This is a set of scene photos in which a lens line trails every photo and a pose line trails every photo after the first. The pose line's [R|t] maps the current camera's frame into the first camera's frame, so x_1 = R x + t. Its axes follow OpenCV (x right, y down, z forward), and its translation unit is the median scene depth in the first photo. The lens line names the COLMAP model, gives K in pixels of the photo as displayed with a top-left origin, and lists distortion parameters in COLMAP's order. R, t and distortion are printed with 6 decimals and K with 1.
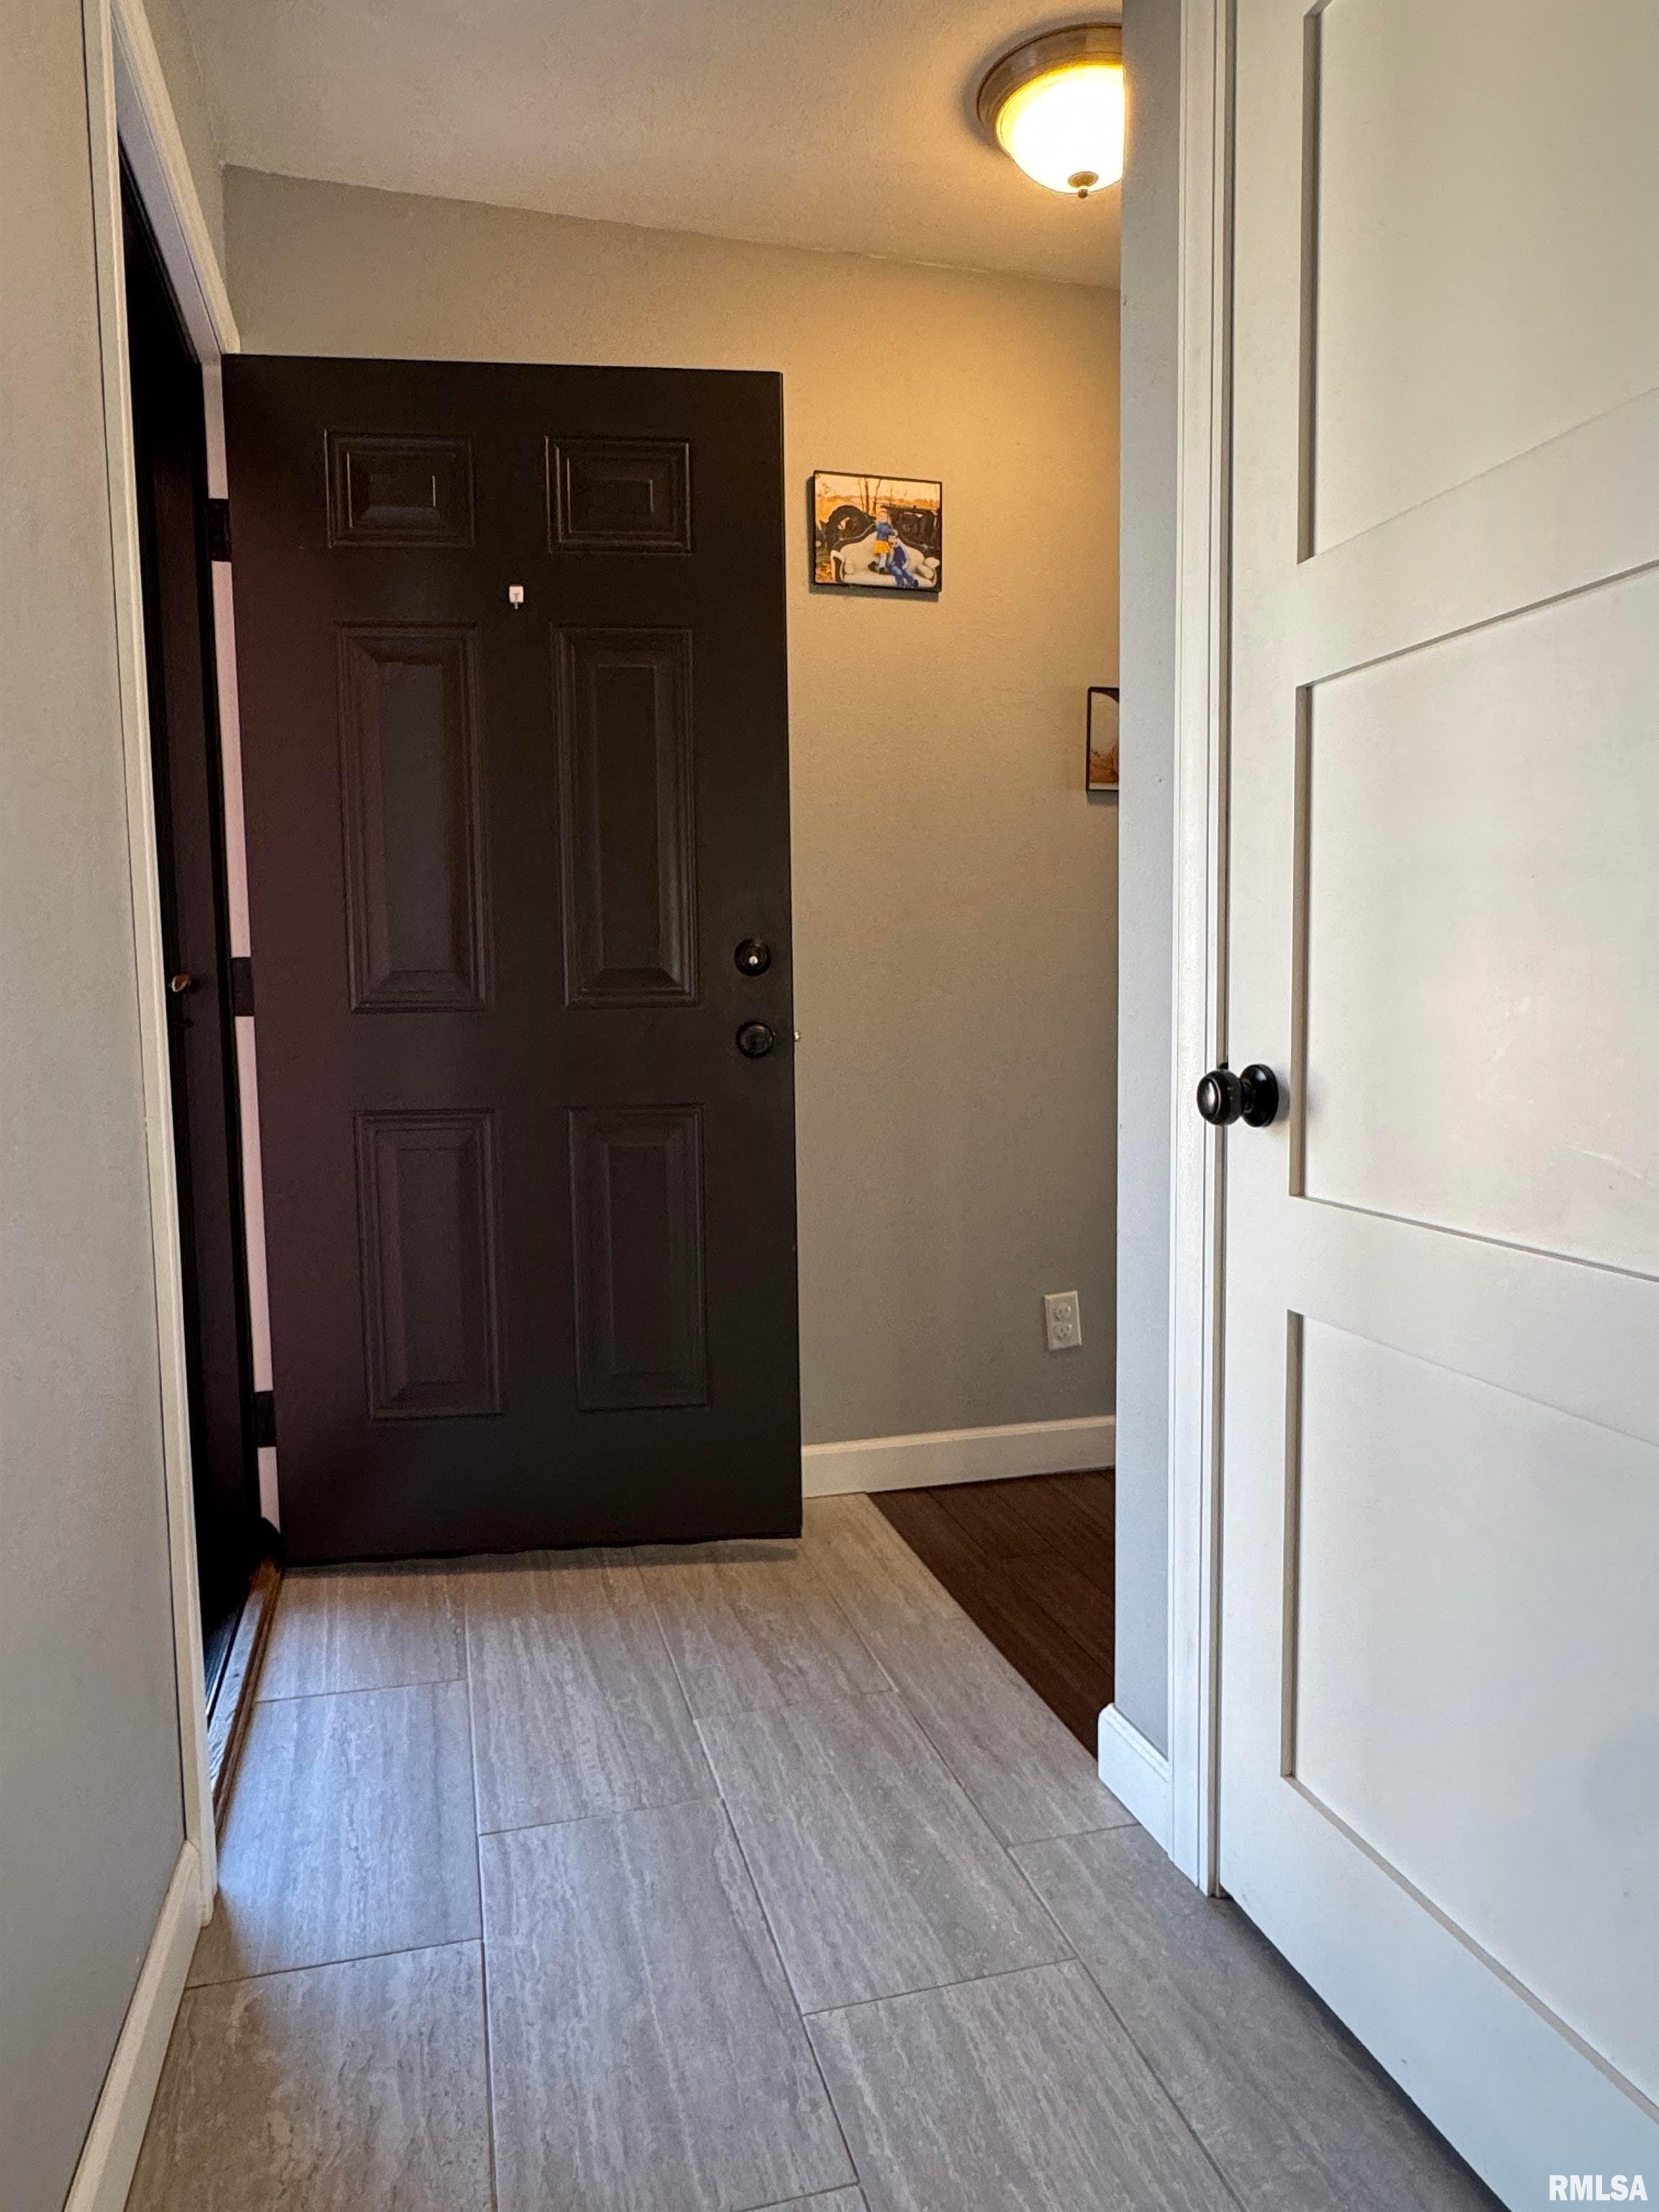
lens RADIAL K [[1432.6, 0, 829.5], [0, 1432.6, 1106.0], [0, 0, 1]] dist [-0.003464, 0.000411]
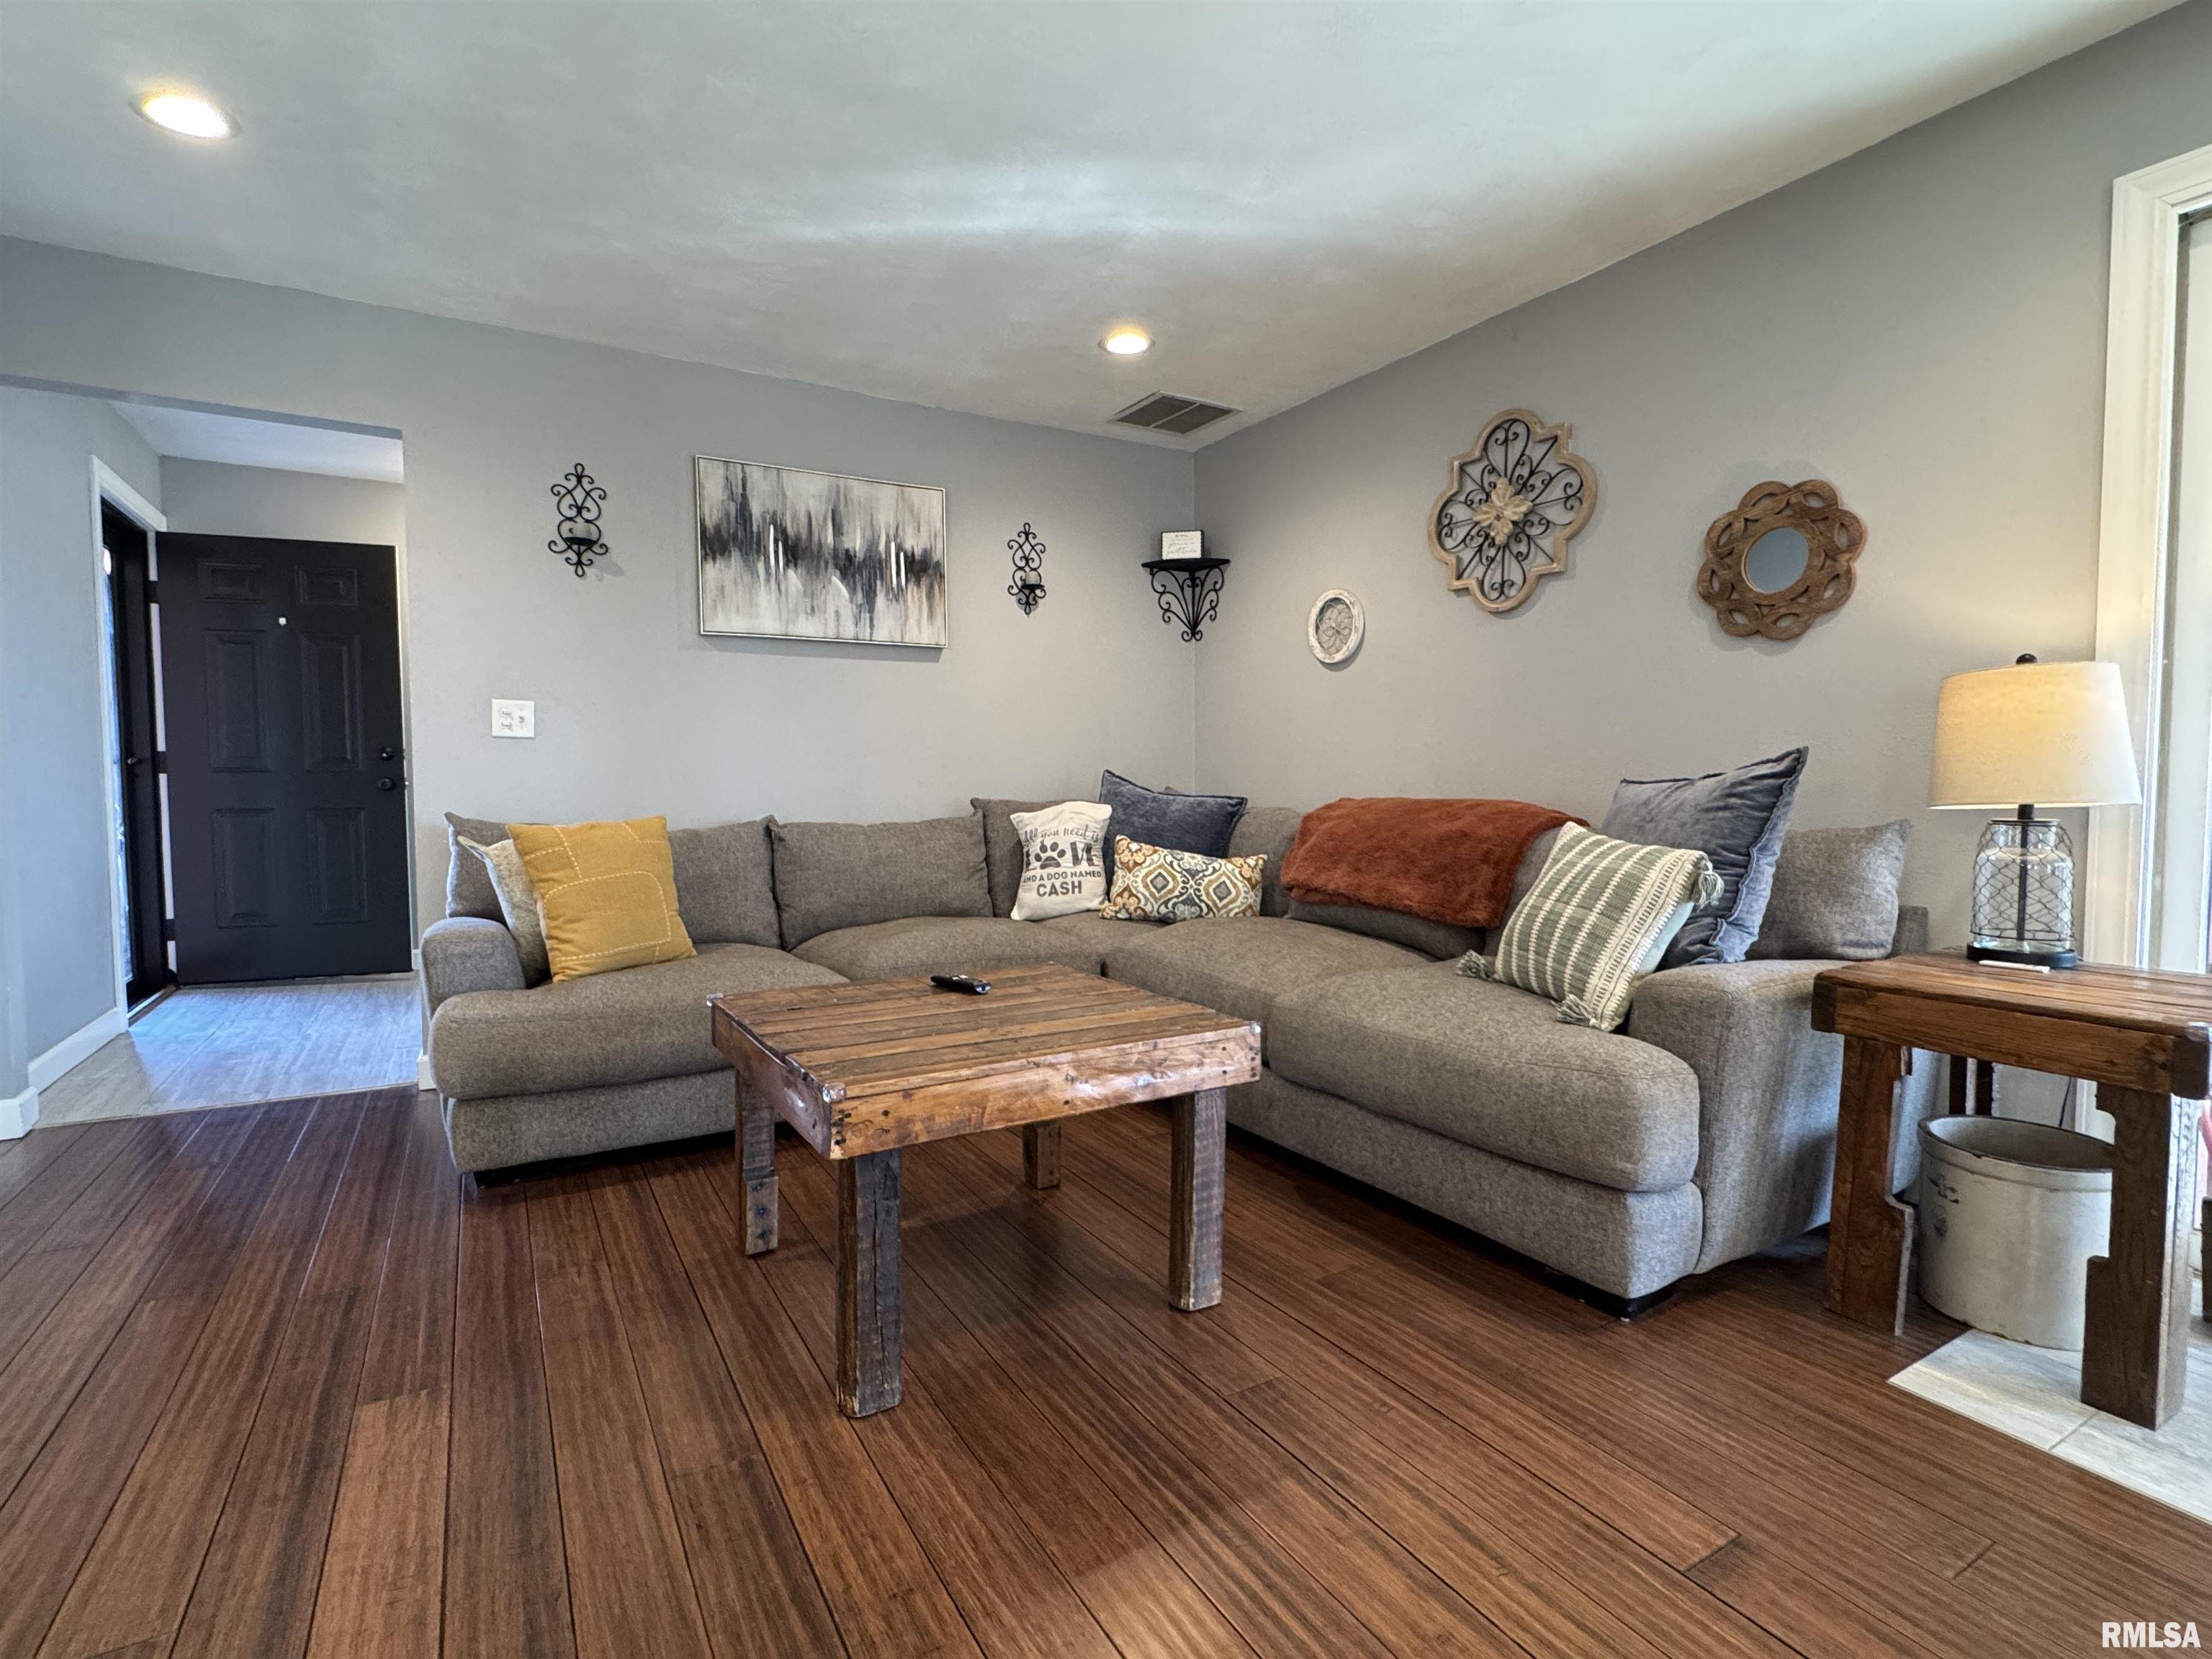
lens RADIAL K [[1067.5, 0, 1106.0], [0, 1067.5, 829.5], [0, 0, 1]] dist [-0.002268, -0.000156]
pose [[0.966472, 0.002578, 0.256760, 0.777402], [0.005670, 0.999492, -0.031375, 0.113607], [-0.256711, 0.031779, 0.965966, -1.355365]]
